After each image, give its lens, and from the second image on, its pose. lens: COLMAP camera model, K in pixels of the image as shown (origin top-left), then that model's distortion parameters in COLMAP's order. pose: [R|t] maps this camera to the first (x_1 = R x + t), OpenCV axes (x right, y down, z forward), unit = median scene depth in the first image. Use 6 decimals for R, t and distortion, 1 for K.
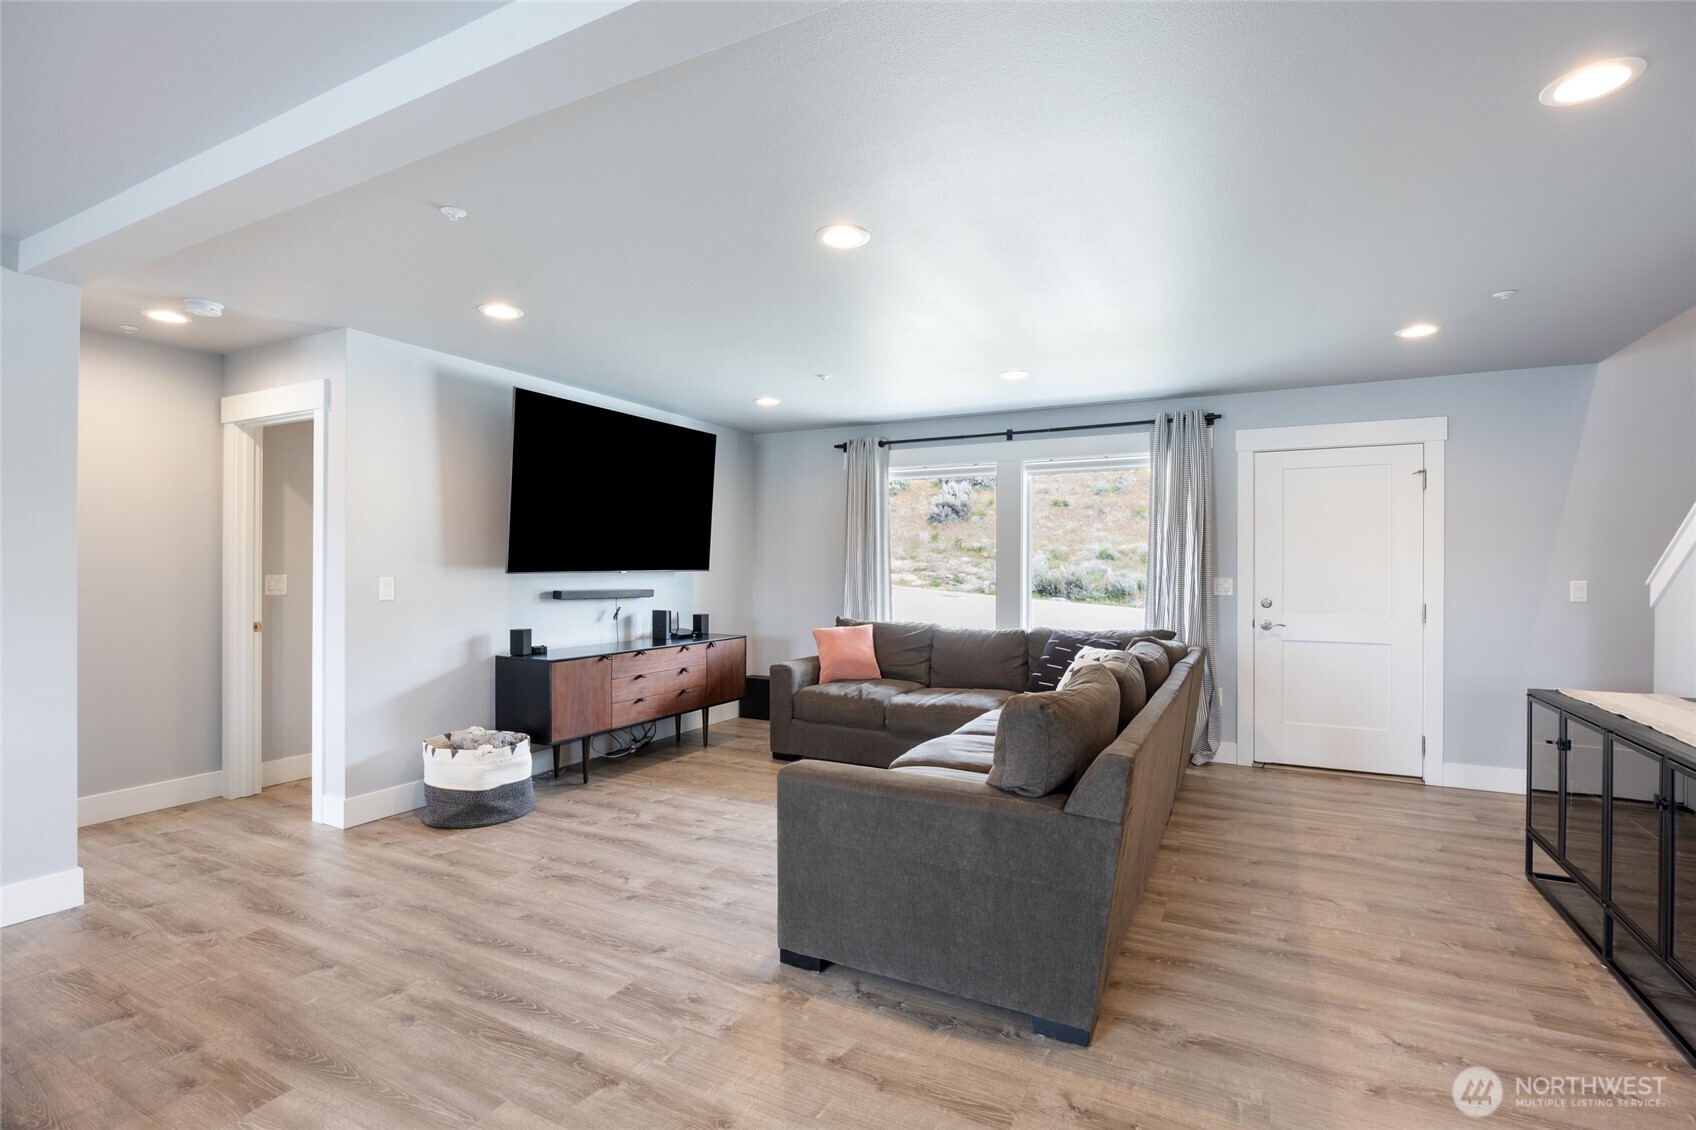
lens RADIAL K [[785.9, 0, 848.0], [0, 785.9, 565.0], [0, 0, 1]] dist [-0.013308, 0.001487]
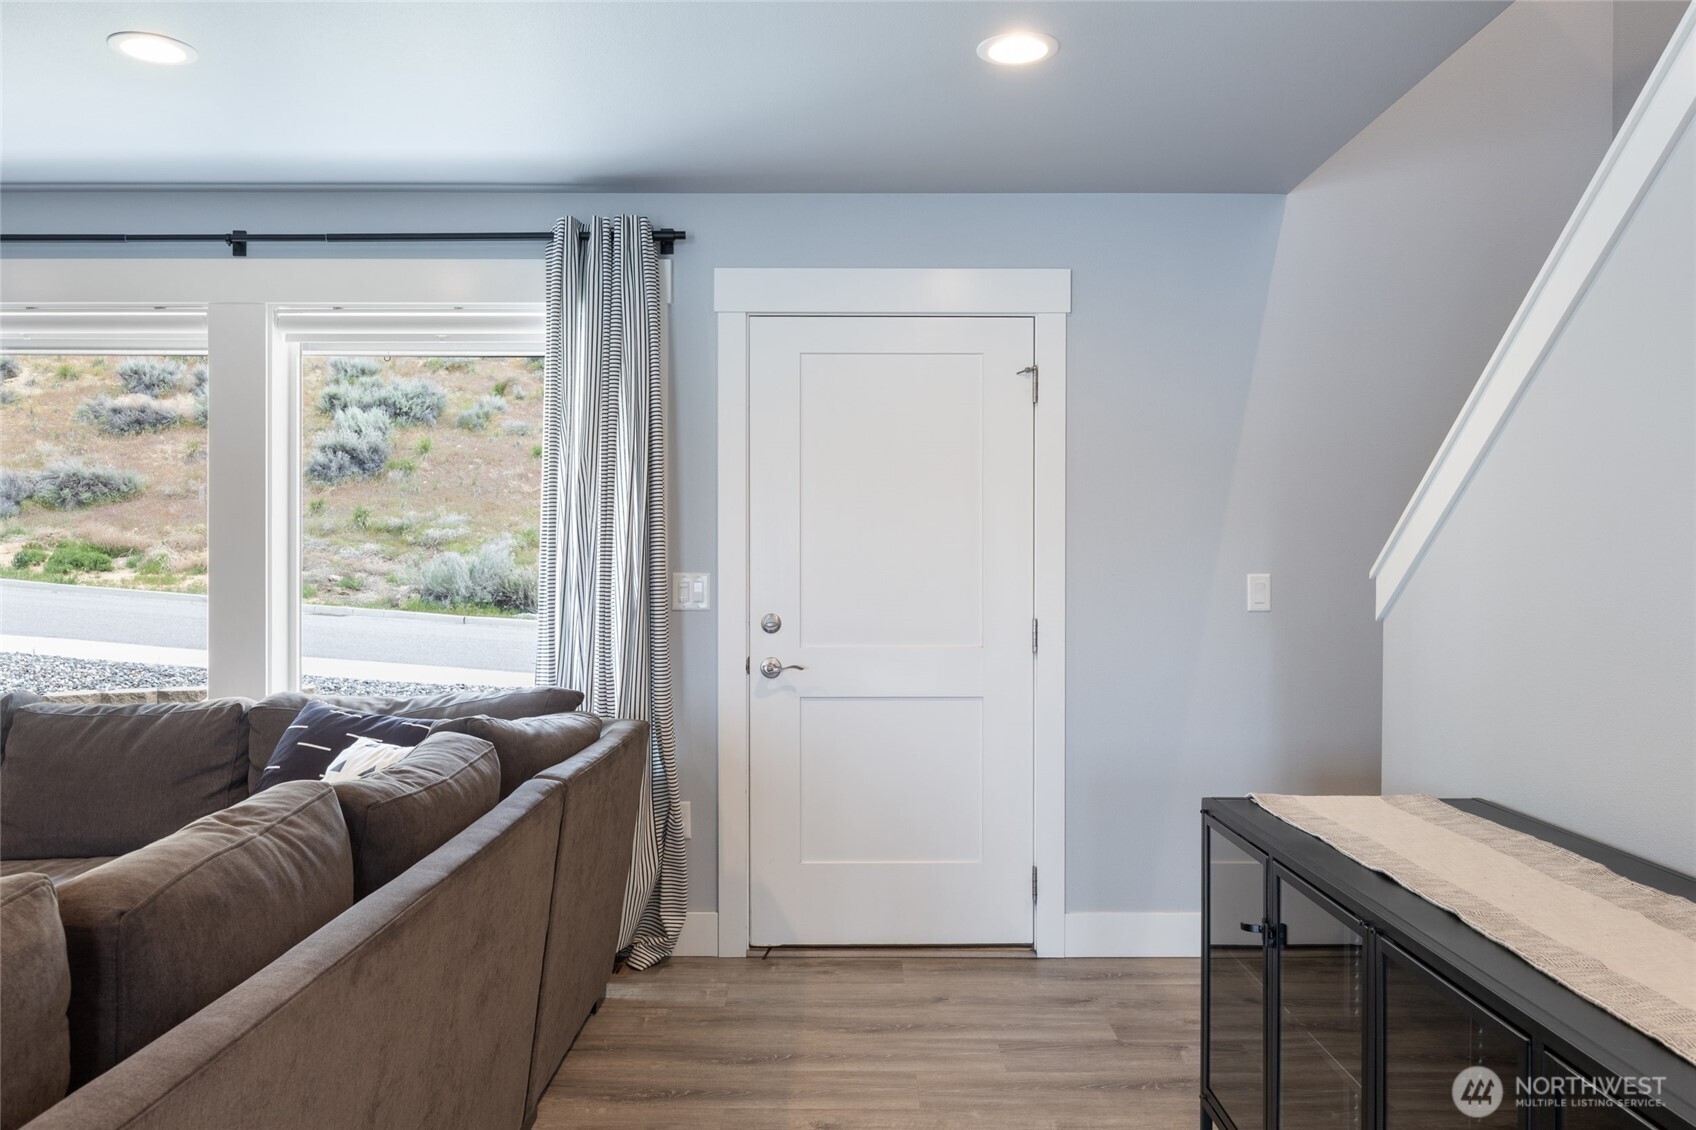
lens RADIAL K [[1275.7, 0, 848.0], [0, 1275.7, 565.0], [0, 0, 1]] dist [0.004874, 0.002490]
pose [[0.889543, -0.003326, 0.456839, 0.210089], [0.001281, 0.999988, 0.004786, 0.007983], [-0.456849, -0.003672, 0.889537, 0.262356]]
